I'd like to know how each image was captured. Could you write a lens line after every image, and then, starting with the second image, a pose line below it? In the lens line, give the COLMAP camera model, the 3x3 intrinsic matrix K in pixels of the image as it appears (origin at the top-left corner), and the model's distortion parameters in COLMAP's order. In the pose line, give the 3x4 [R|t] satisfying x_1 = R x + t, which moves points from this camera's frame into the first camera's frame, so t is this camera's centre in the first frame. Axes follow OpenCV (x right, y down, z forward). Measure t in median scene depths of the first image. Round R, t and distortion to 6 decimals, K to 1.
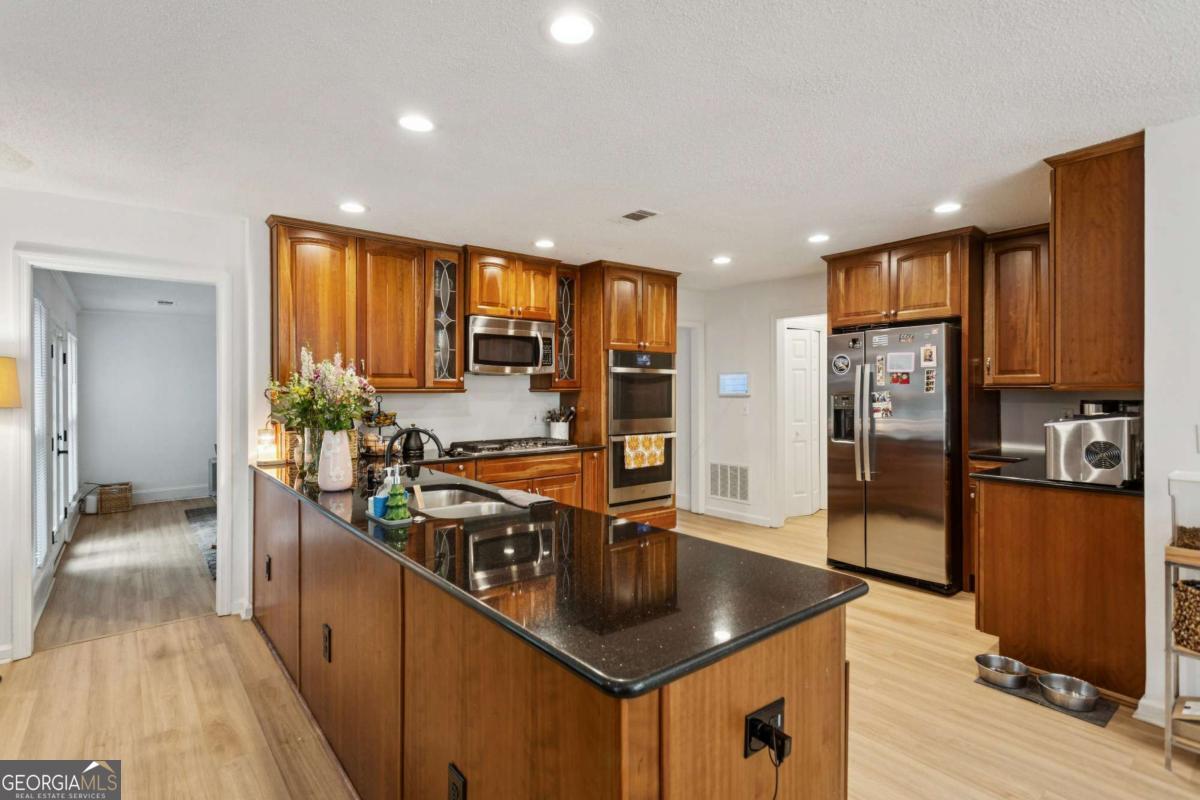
lens RADIAL K [[573.1, 0, 602.0], [0, 573.1, 394.1], [0, 0, 1]] dist [0.006097, 0.000042]
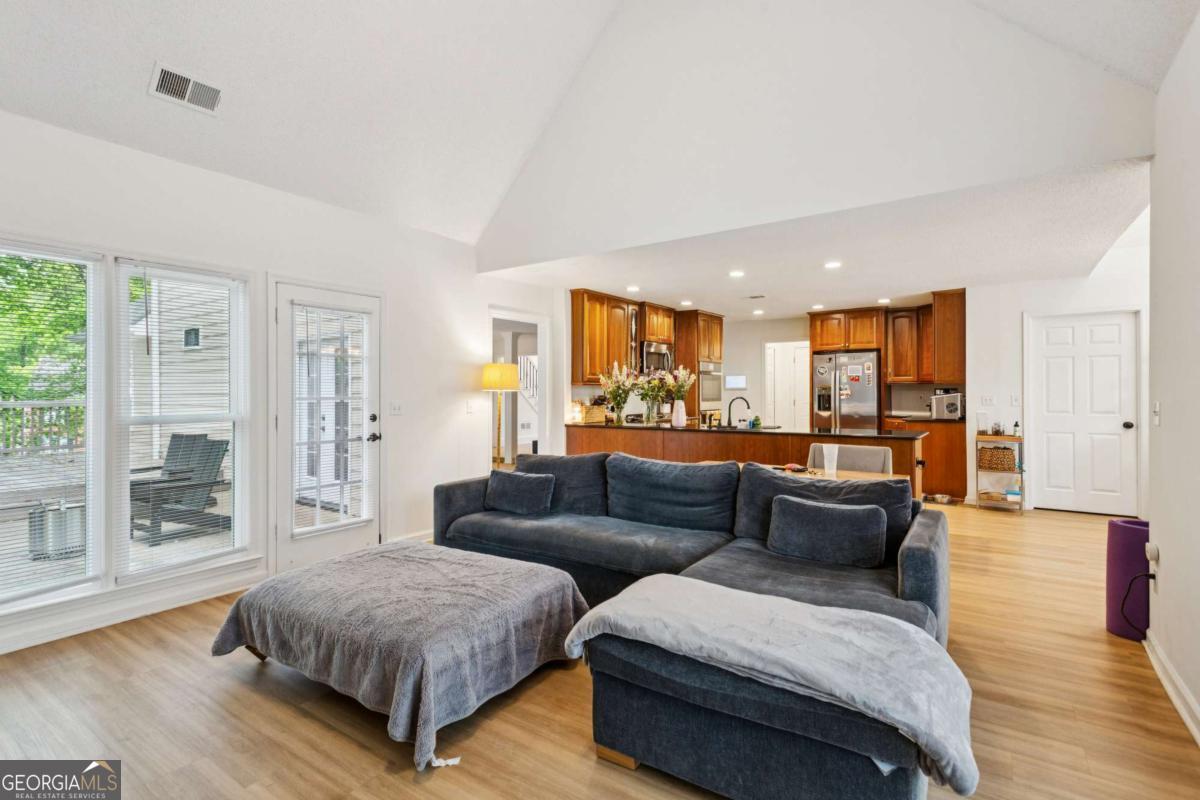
lens RADIAL K [[573.1, 0, 600.6], [0, 573.1, 394.2], [0, 0, 1]] dist [0.006097, 0.000042]
pose [[0.960775, -0.002635, 0.277315, -0.908967], [0.002693, 0.999996, 0.000171, 0.025055], [-0.277314, 0.000582, 0.960779, -0.696507]]
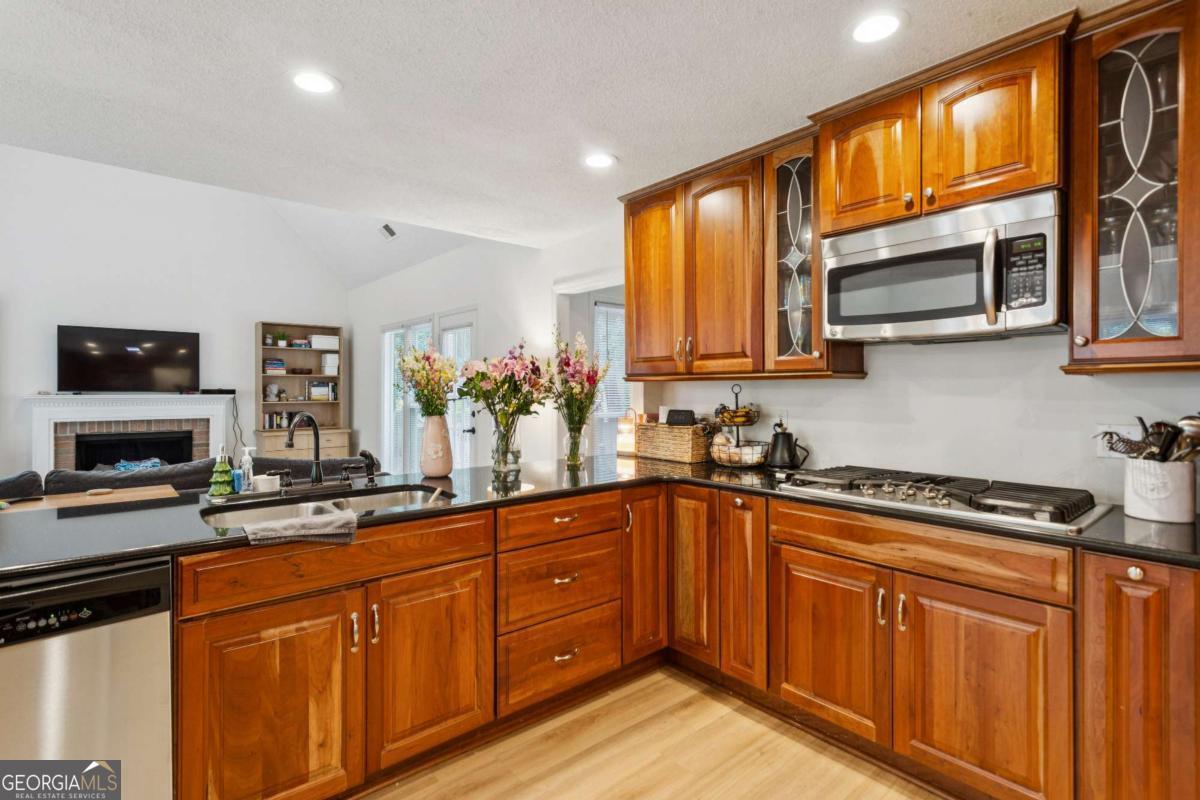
lens RADIAL K [[573.1, 0, 606.1], [0, 573.1, 390.6], [0, 0, 1]] dist [0.006097, 0.000042]
pose [[0.021033, 0.007619, -0.999750, 0.349683], [-0.001928, 0.999969, 0.007580, 0.006341], [0.999777, 0.001768, 0.021047, 0.841400]]
